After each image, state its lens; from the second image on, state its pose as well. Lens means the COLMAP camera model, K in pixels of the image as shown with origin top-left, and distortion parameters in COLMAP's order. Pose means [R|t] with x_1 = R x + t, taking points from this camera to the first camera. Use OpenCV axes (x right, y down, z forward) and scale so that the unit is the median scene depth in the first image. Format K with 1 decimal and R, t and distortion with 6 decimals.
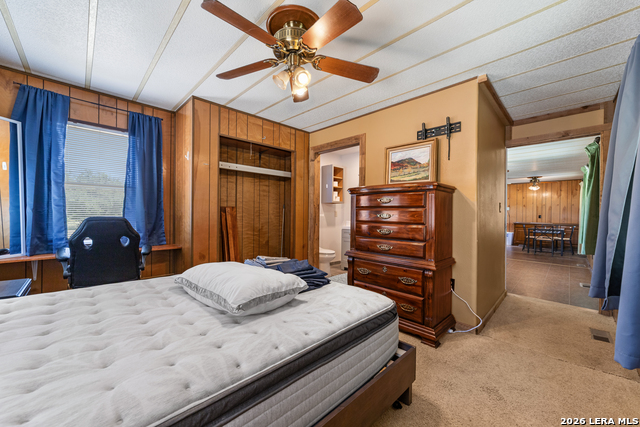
lens RADIAL K [[249.5, 0, 316.1], [0, 249.5, 214.5], [0, 0, 1]] dist [-0.011723, 0.001781]
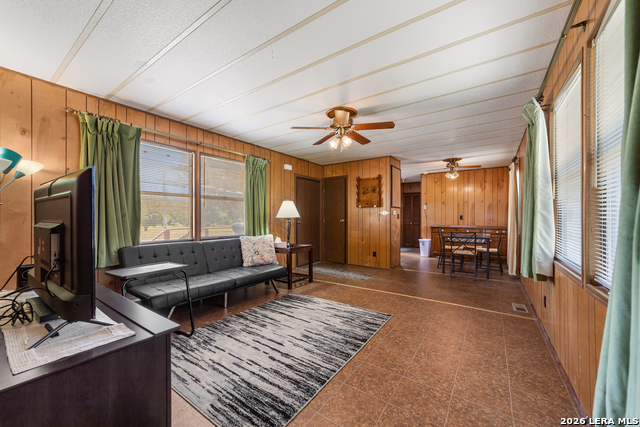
lens RADIAL K [[249.5, 0, 315.5], [0, 249.5, 218.9], [0, 0, 1]] dist [-0.011723, 0.001781]
pose [[0.983363, -0.013918, 0.181118, 0.349260], [0.013141, 0.999899, 0.005491, 0.003042], [-0.181176, -0.003020, 0.983446, 0.355441]]
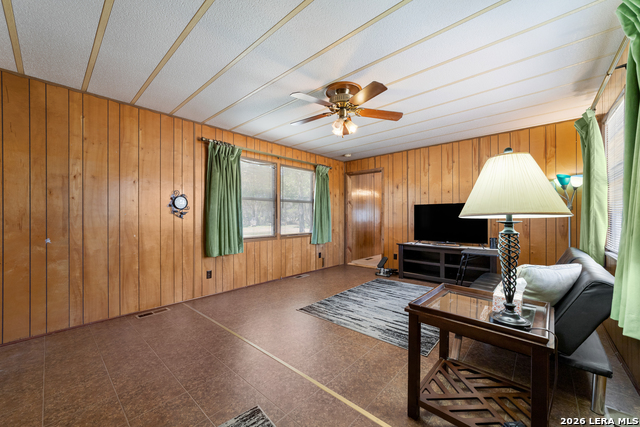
lens RADIAL K [[249.5, 0, 320.5], [0, 249.5, 219.0], [0, 0, 1]] dist [-0.011723, 0.001781]
pose [[-0.996782, -0.011696, -0.079308, 0.500556], [-0.012831, 0.999822, 0.013817, 0.002174], [0.079133, 0.014790, -0.996754, 0.988866]]
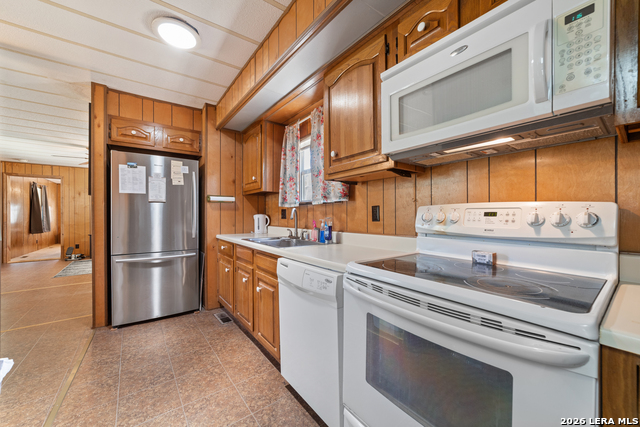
lens RADIAL K [[249.5, 0, 317.4], [0, 249.5, 214.1], [0, 0, 1]] dist [-0.011723, 0.001781]
pose [[-0.108318, -0.019508, -0.993925, 0.949738], [-0.003510, 0.999809, -0.019241, 0.008611], [0.994110, 0.001404, -0.108366, 1.234353]]
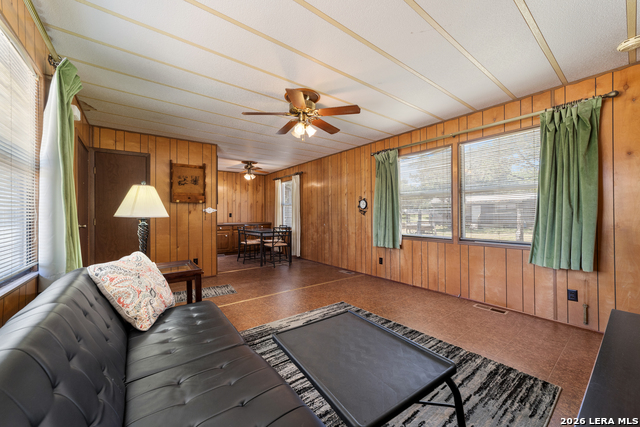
lens RADIAL K [[249.5, 0, 318.1], [0, 249.5, 211.7], [0, 0, 1]] dist [-0.011723, 0.001781]
pose [[0.113175, -0.004900, 0.993563, 0.141964], [0.013670, 0.999901, 0.003374, -0.001406], [-0.993481, 0.013200, 0.113231, 0.643936]]
